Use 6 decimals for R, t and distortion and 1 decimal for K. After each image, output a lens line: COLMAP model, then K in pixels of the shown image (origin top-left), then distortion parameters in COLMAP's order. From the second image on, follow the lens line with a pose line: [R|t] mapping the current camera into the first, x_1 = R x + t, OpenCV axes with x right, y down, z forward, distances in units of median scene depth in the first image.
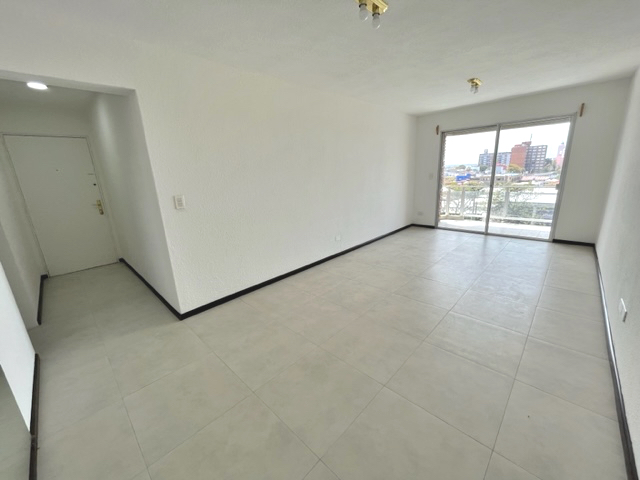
lens RADIAL K [[261.2, 0, 315.8], [0, 261.2, 240.0], [0, 0, 1]] dist [-0.001297, 0.001270]
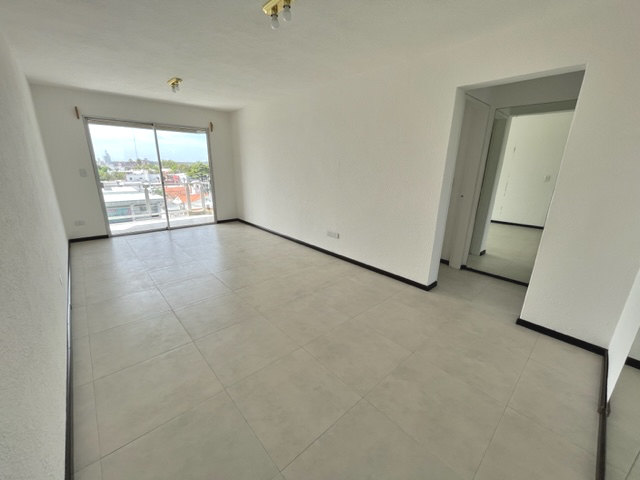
lens RADIAL K [[261.2, 0, 323.1], [0, 261.2, 239.8], [0, 0, 1]] dist [-0.001297, 0.001270]
pose [[0.046085, -0.232235, 0.971567, -0.395249], [0.234836, 0.947862, 0.215430, -0.072972], [-0.970942, 0.218231, 0.098219, 0.356072]]
